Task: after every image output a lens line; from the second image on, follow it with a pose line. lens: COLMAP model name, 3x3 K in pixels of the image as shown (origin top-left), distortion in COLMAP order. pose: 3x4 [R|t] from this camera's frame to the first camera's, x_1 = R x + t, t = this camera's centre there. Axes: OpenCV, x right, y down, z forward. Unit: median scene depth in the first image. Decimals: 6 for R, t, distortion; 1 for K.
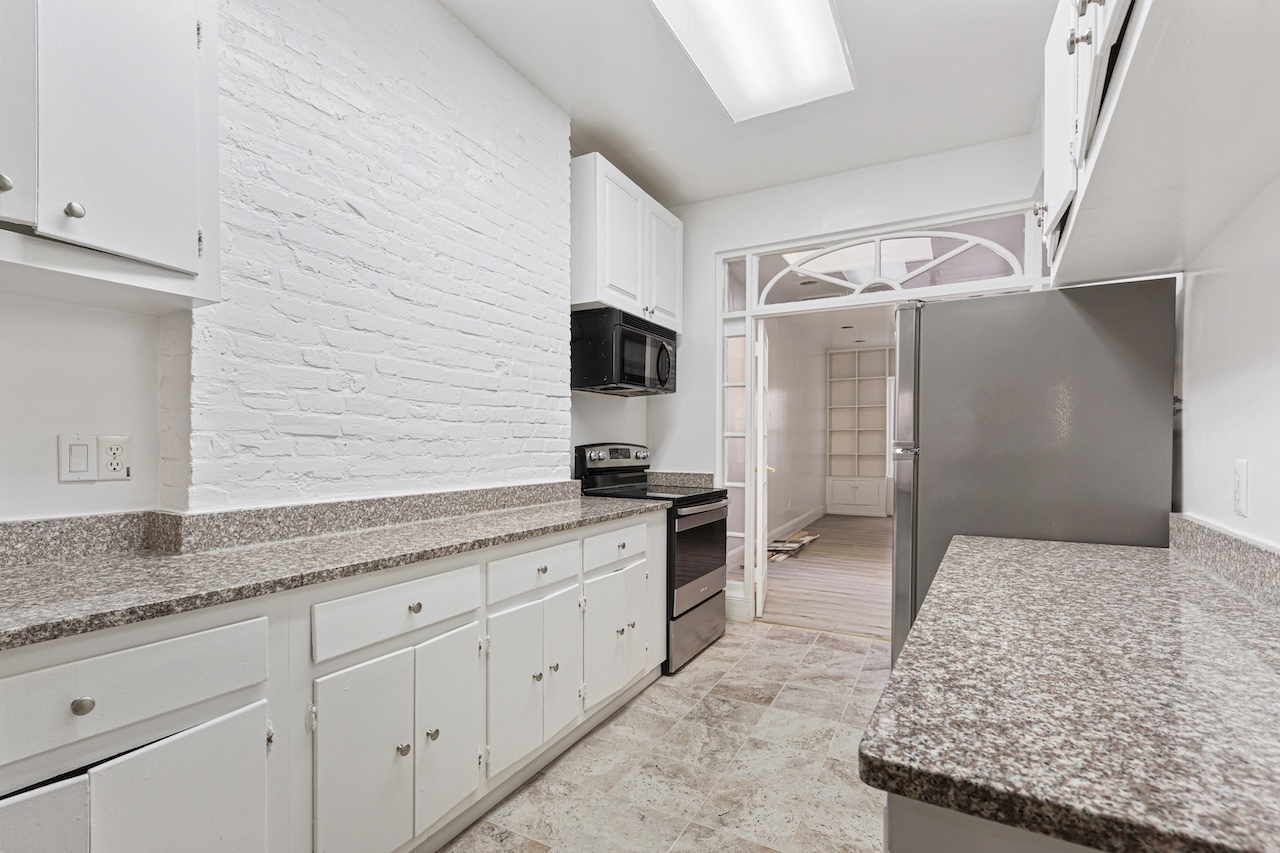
lens RADIAL K [[564.3, 0, 645.5], [0, 564.3, 449.3], [0, 0, 1]] dist [0.001697, 0.000228]
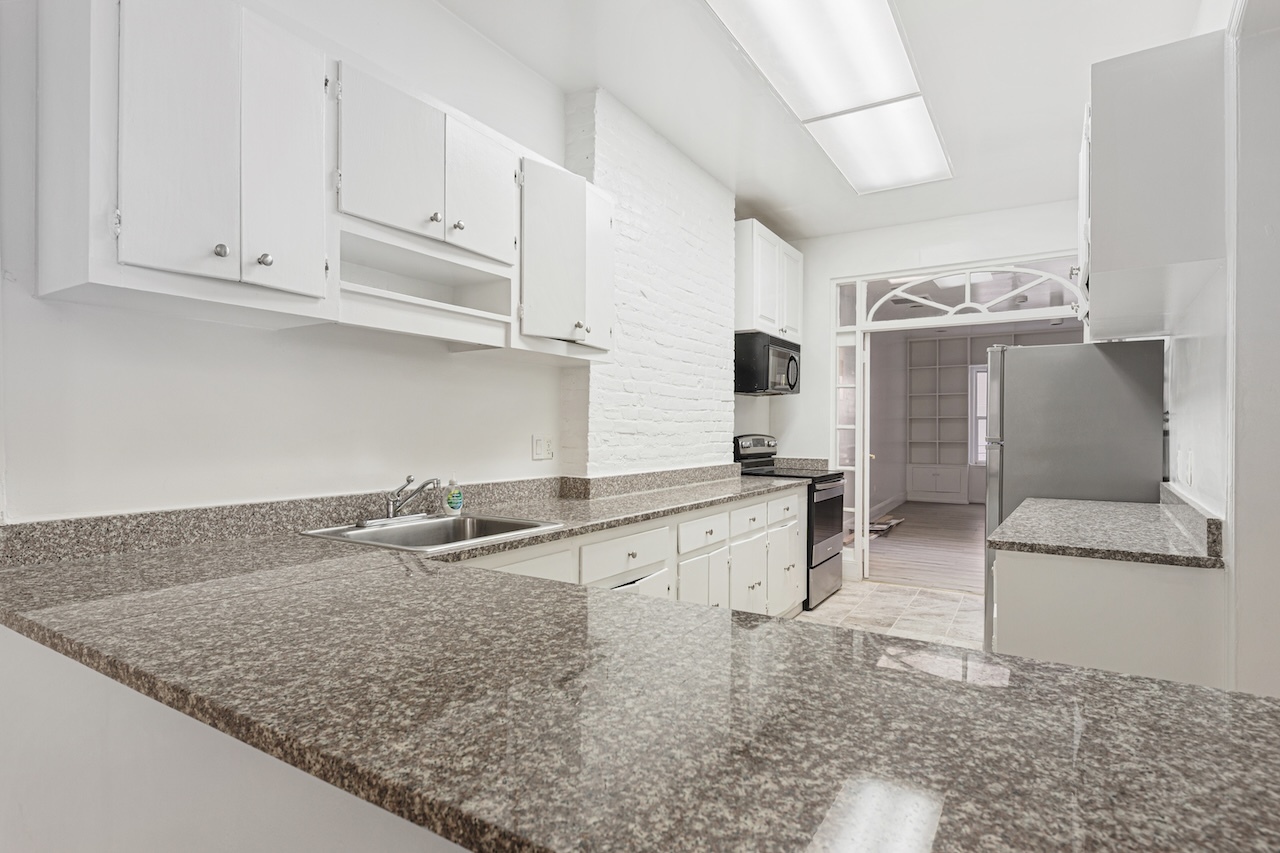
lens RADIAL K [[637.9, 0, 640.0], [0, 637.9, 426.5], [0, 0, 1]] dist [0.001205, -0.000301]
pose [[0.998012, 0.001649, -0.063010, -0.259653], [-0.002369, 0.999933, -0.011365, -0.013918], [0.062987, 0.011492, 0.997948, -0.525299]]
